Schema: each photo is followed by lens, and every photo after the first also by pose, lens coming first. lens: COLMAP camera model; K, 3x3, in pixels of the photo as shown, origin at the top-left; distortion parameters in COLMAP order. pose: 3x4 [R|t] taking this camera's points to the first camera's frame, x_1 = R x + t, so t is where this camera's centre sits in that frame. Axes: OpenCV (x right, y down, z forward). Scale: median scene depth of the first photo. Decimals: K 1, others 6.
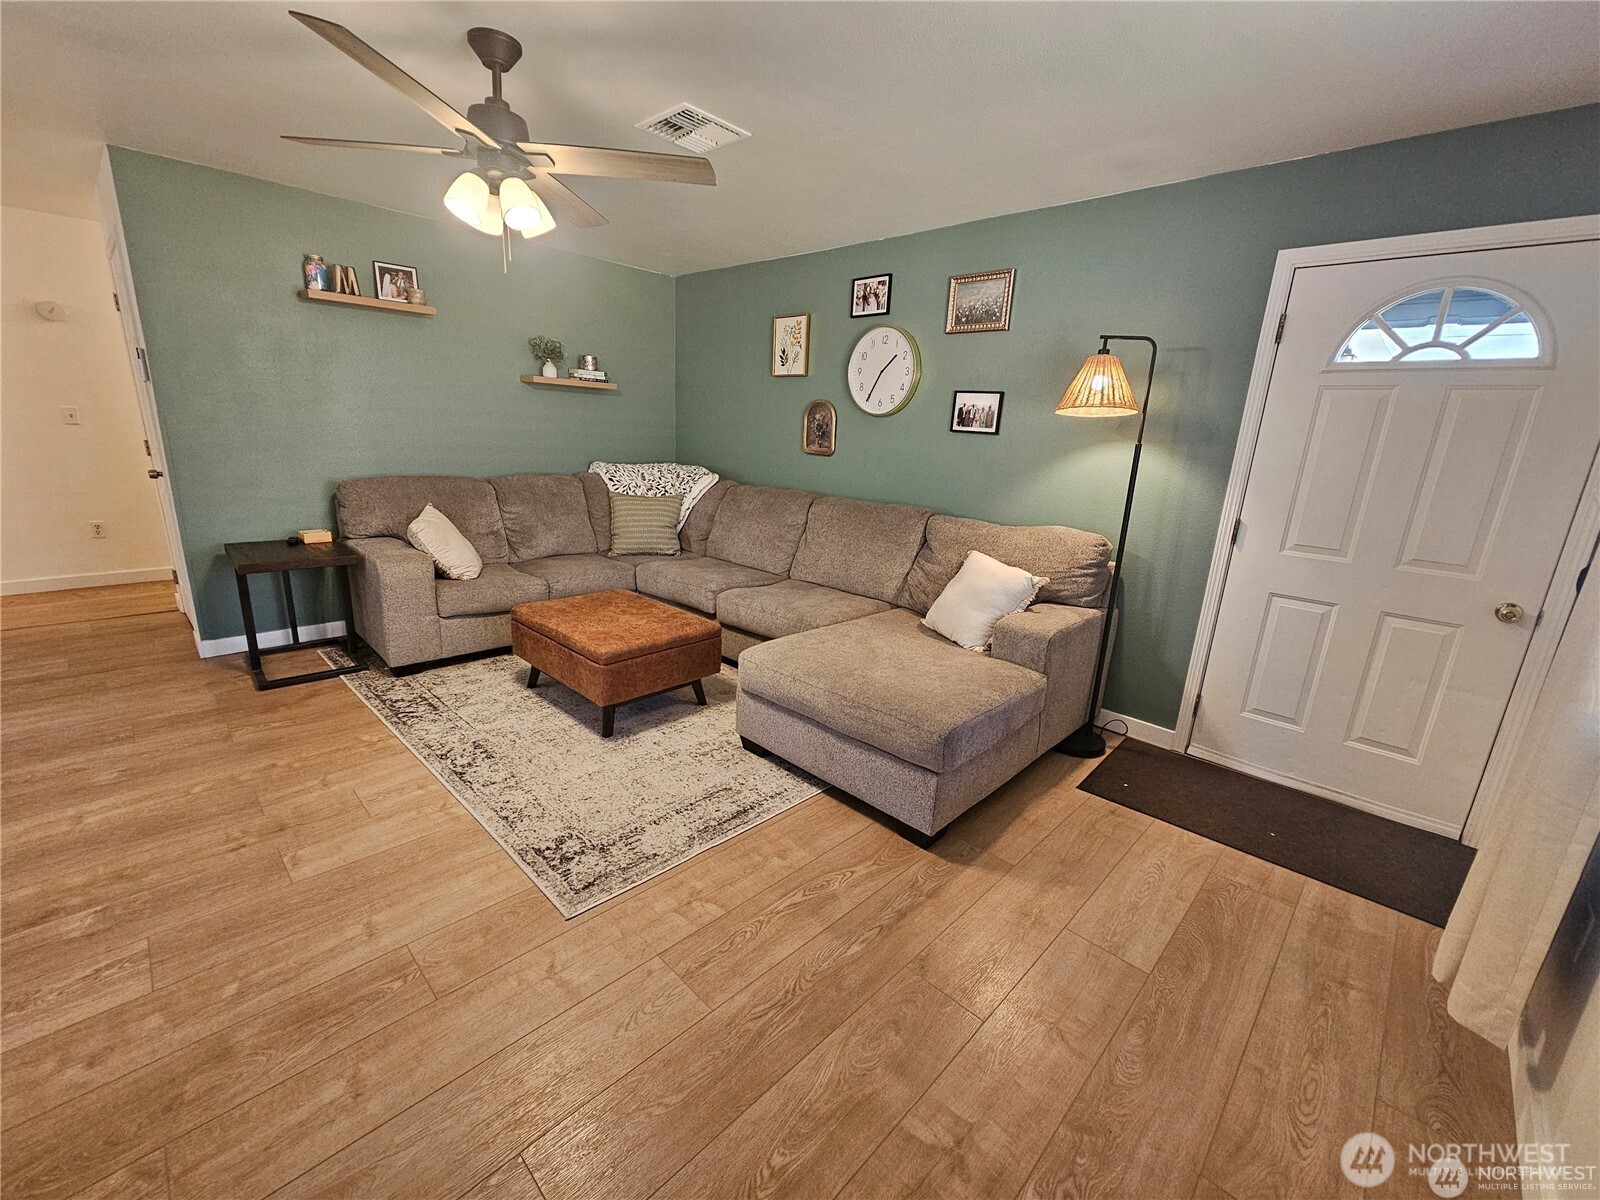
lens RADIAL K [[654.2, 0, 801.0], [0, 654.2, 603.7], [0, 0, 1]] dist [0.003938, -0.000128]
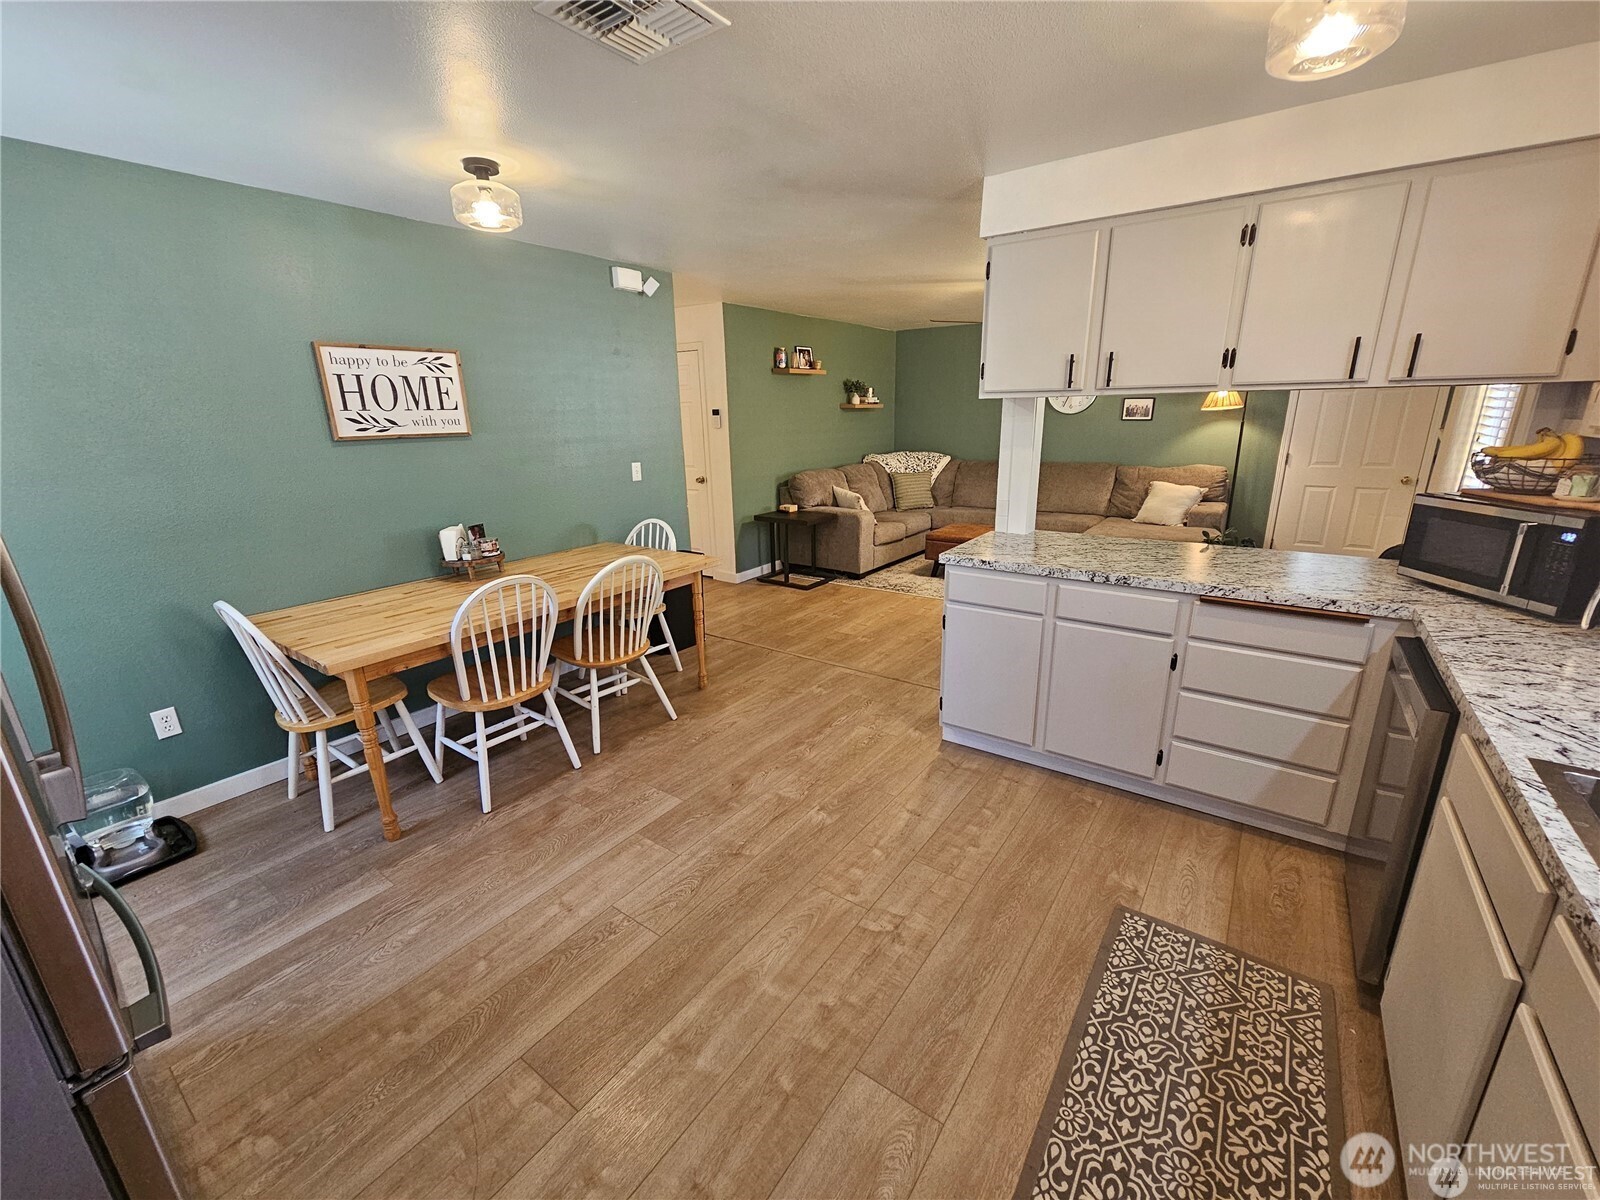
lens RADIAL K [[654.2, 0, 800.6], [0, 654.2, 603.1], [0, 0, 1]] dist [0.003938, -0.000128]
pose [[0.987241, -0.108459, 0.116581, -1.073985], [0.105009, 0.993843, 0.035350, 0.102886], [-0.119697, -0.022657, 0.992552, -0.847827]]
